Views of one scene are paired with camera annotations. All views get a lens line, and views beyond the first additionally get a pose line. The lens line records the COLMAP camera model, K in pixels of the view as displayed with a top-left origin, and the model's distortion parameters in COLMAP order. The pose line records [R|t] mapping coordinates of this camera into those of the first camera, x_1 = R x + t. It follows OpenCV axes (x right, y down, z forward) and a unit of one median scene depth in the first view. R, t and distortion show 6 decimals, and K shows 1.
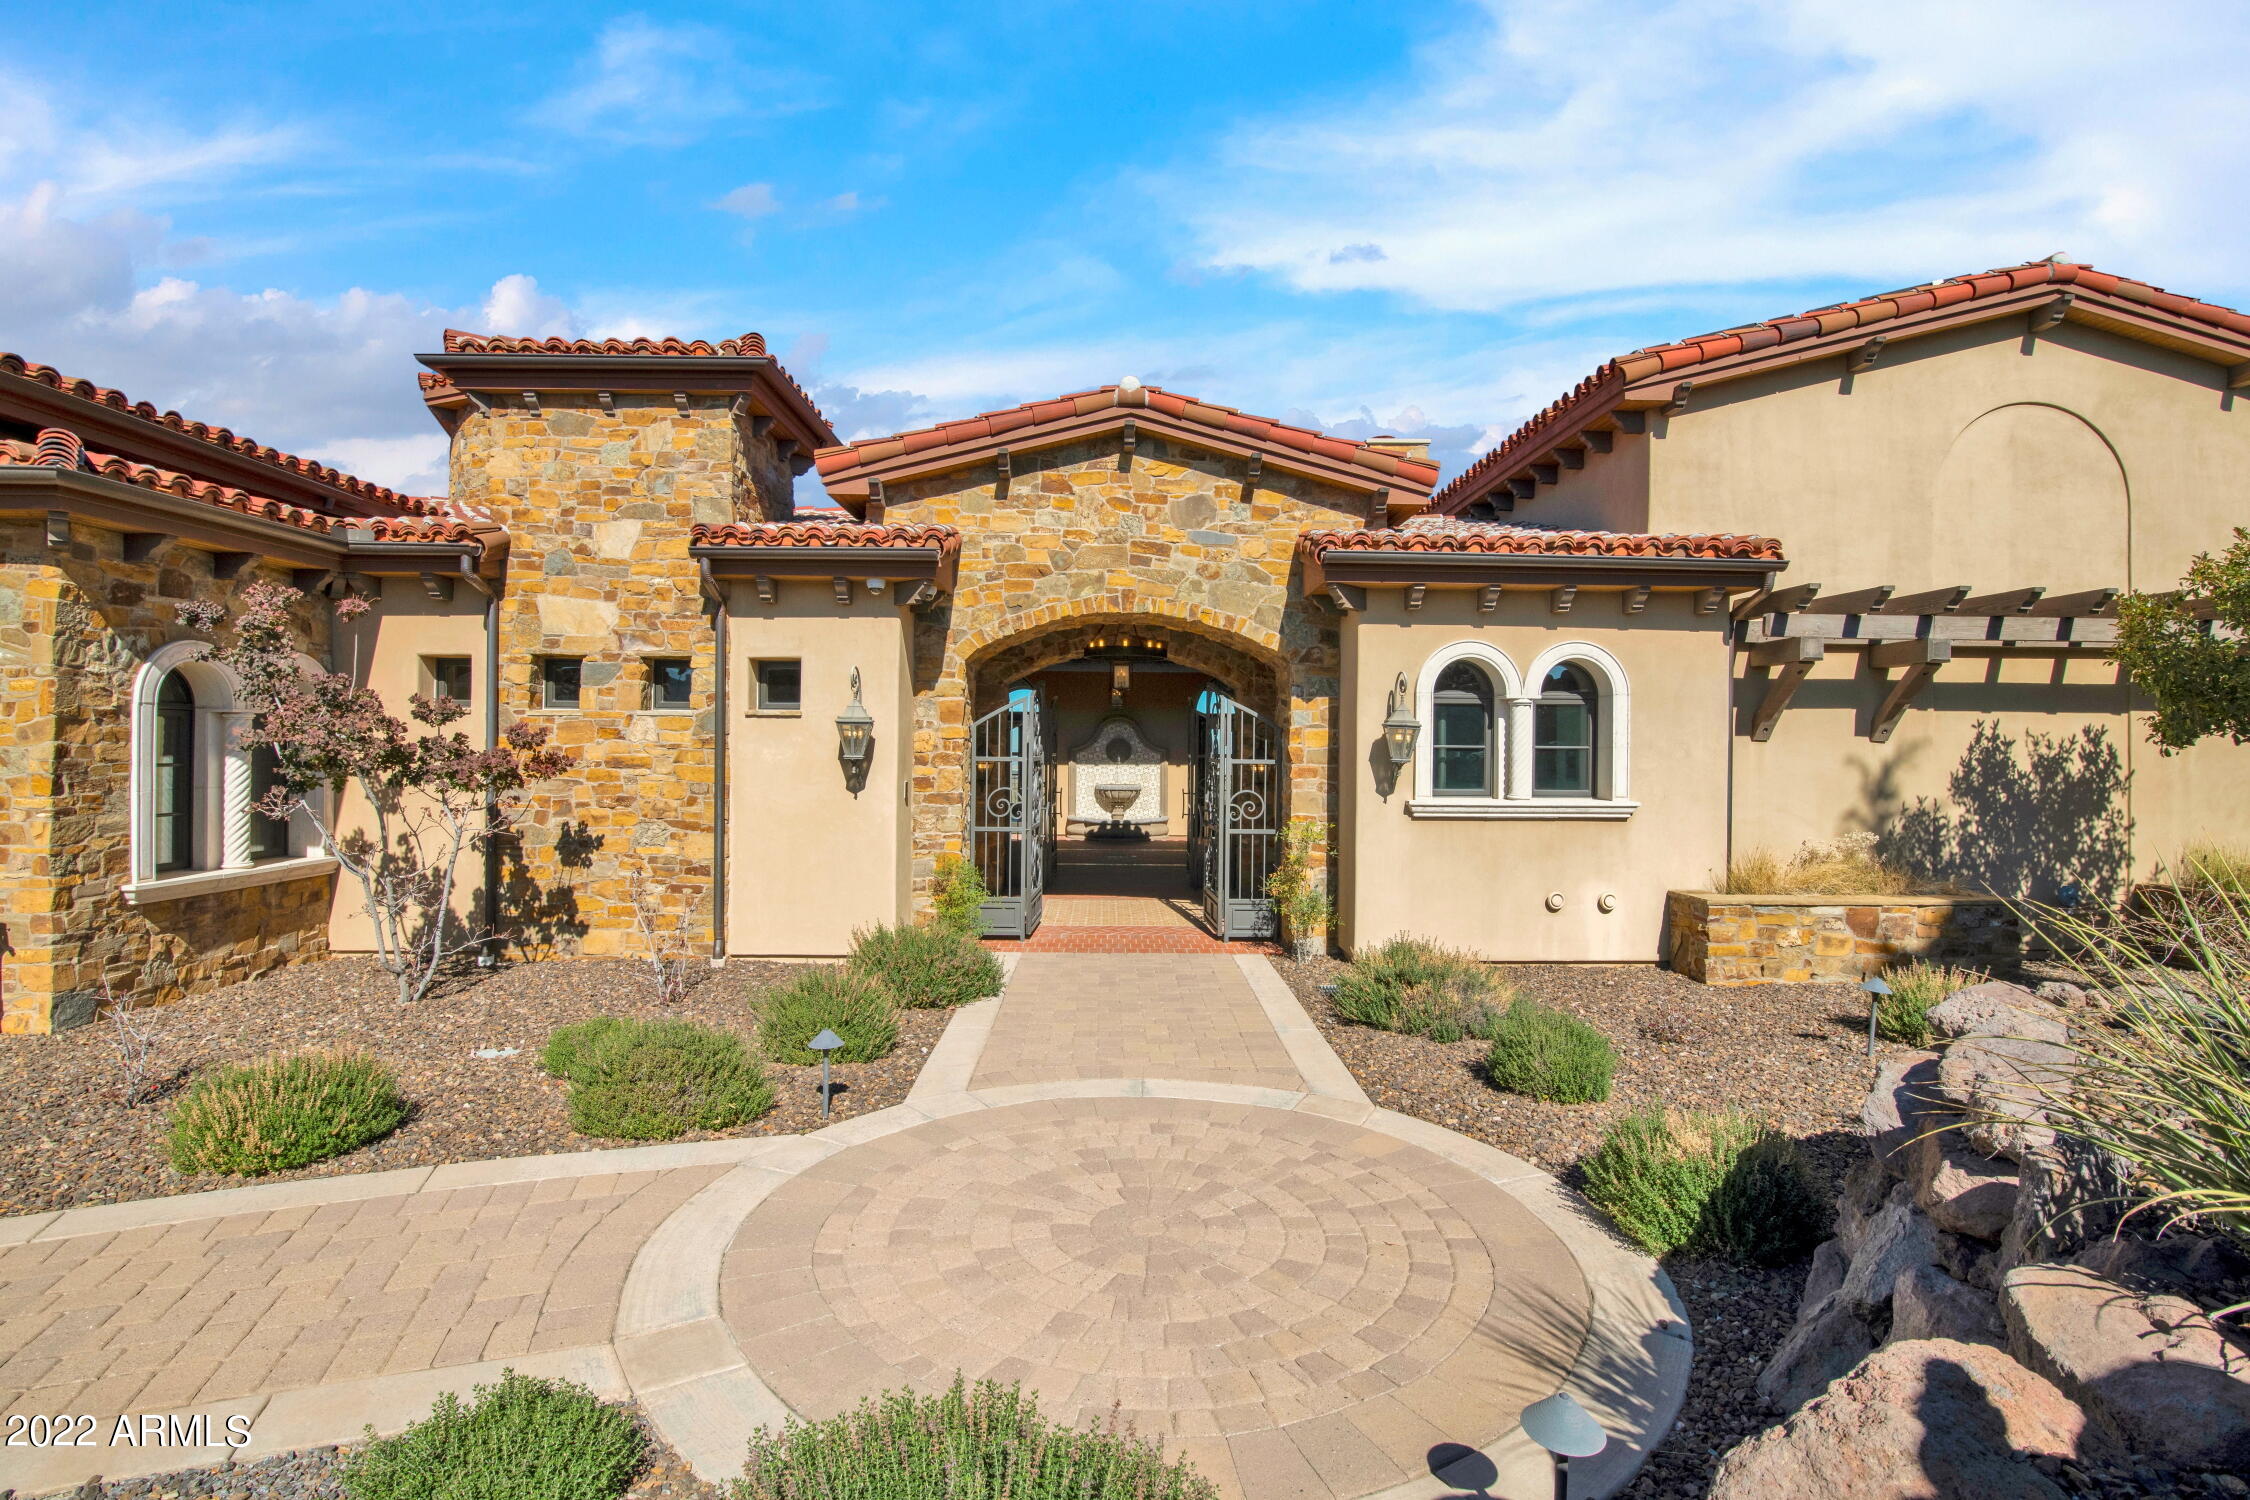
lens RADIAL K [[1063.2, 0, 1125.0], [0, 1063.2, 750.0], [0, 0, 1]] dist [-0.013166, 0.000614]
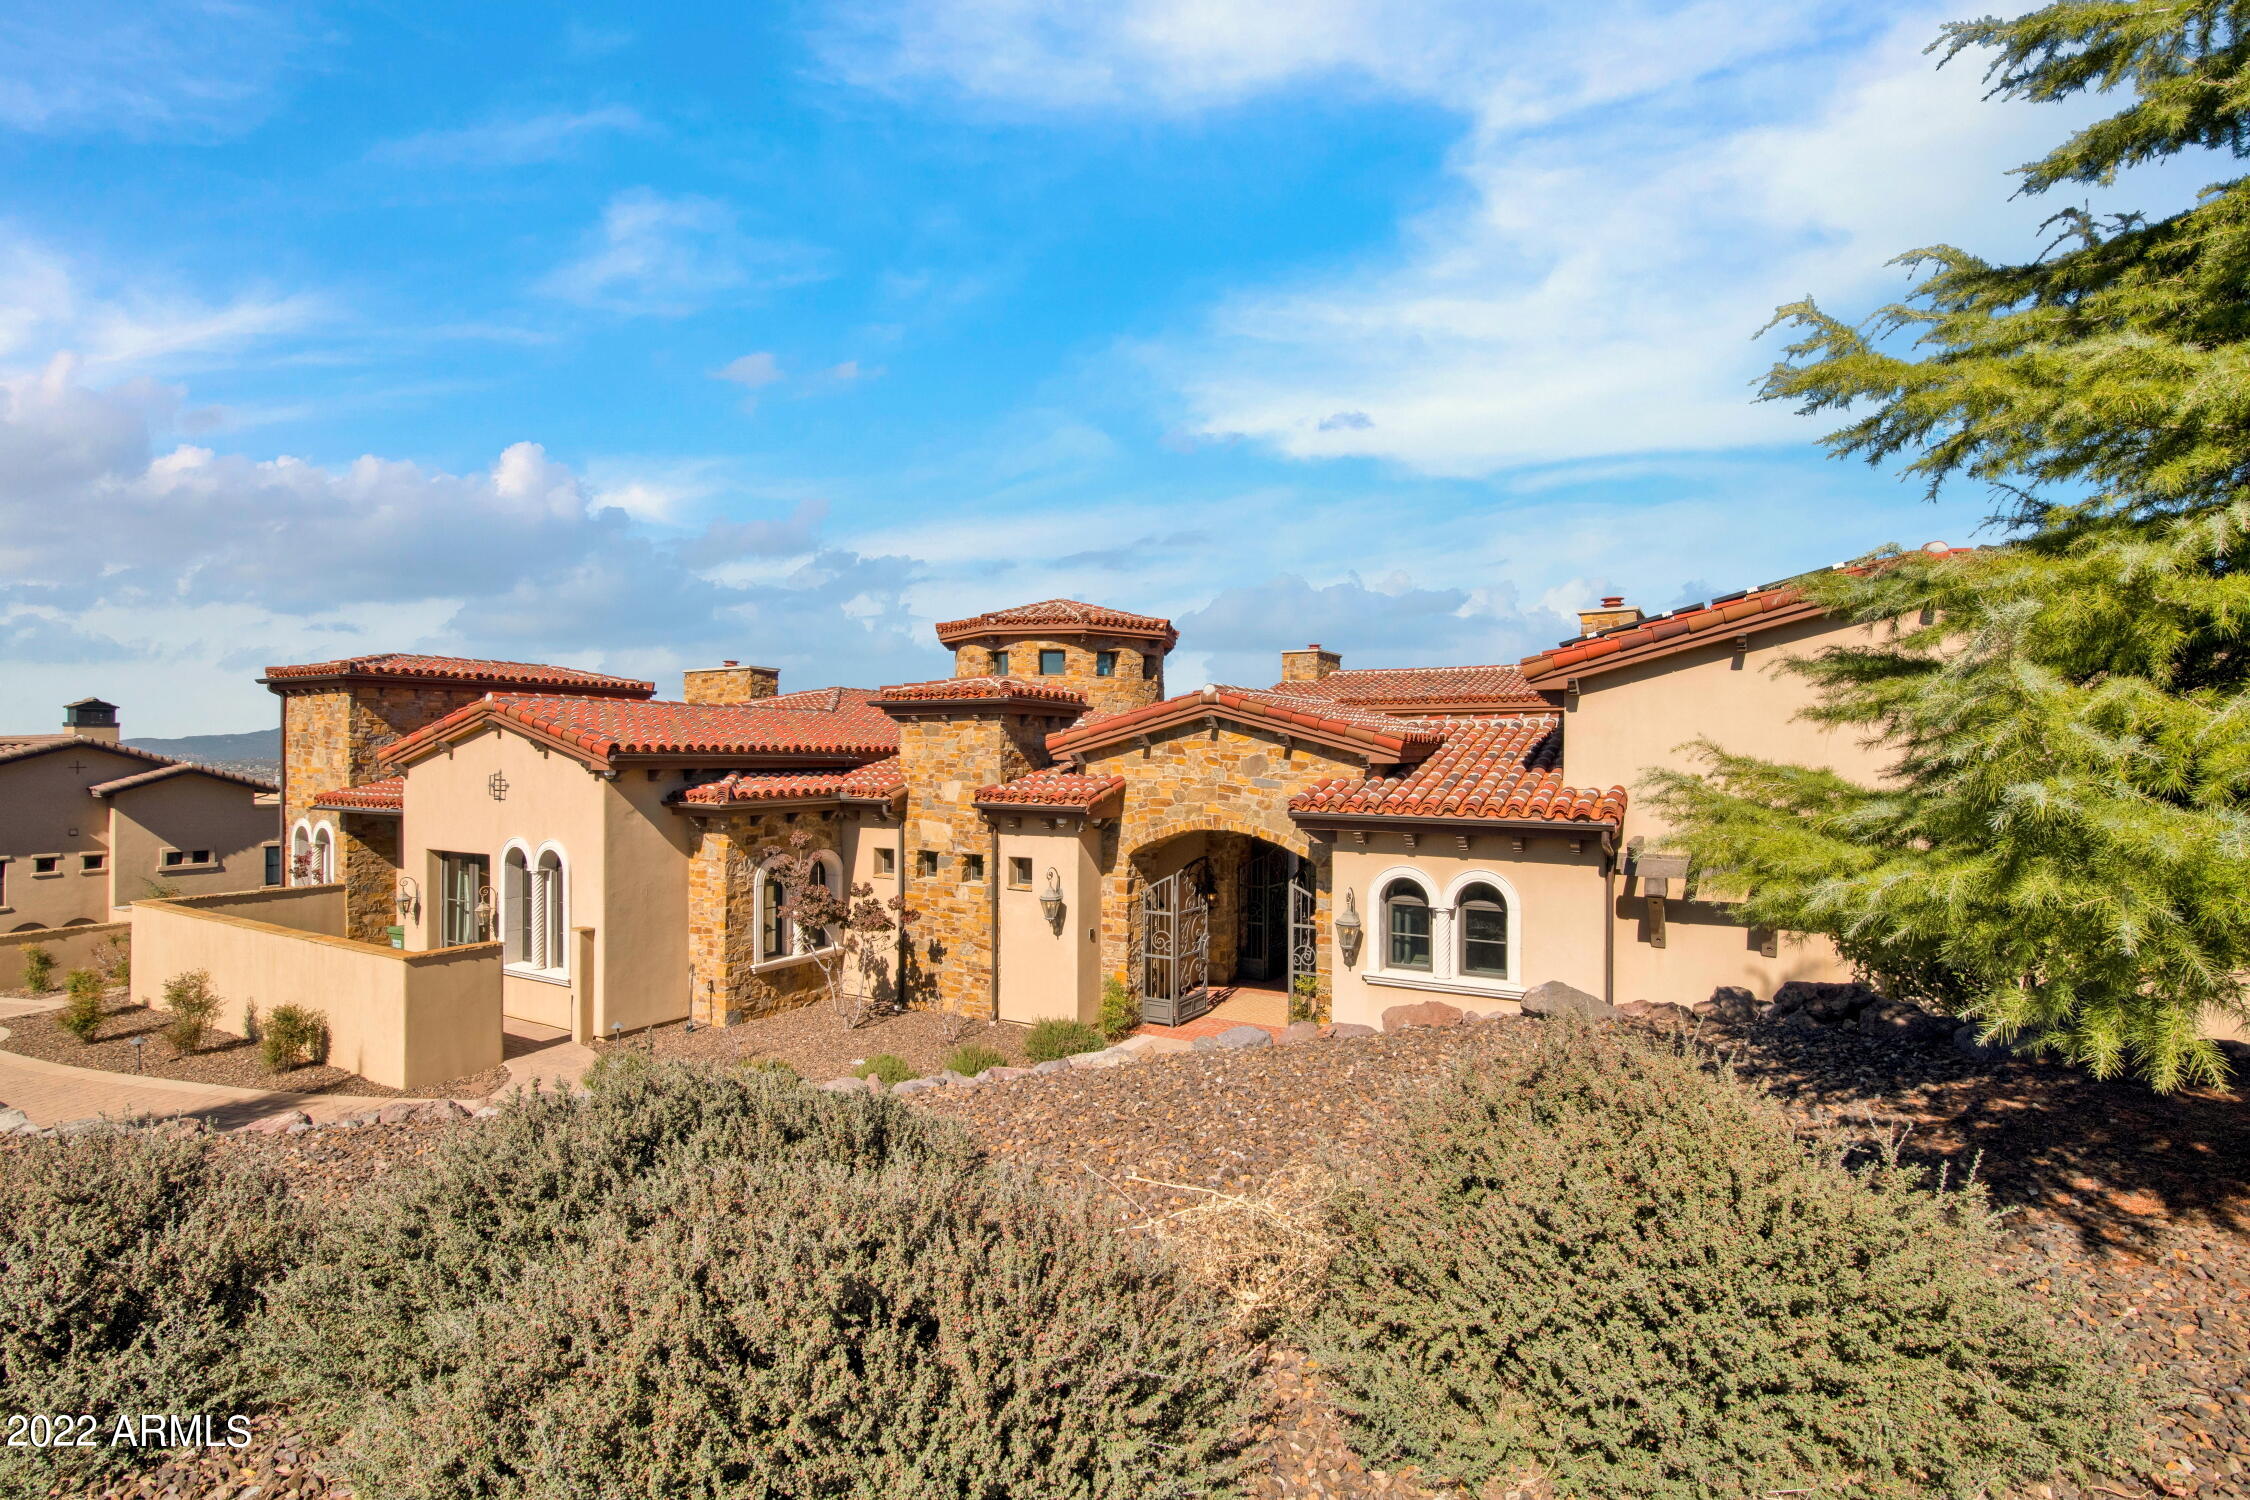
lens RADIAL K [[1063.2, 0, 1125.0], [0, 1063.2, 750.0], [0, 0, 1]] dist [-0.013166, 0.000614]
pose [[0.856697, -0.009074, -0.515741, 0.753614], [0.003911, 0.999931, -0.011097, -0.247913], [0.515806, 0.007489, 0.856673, -0.455523]]
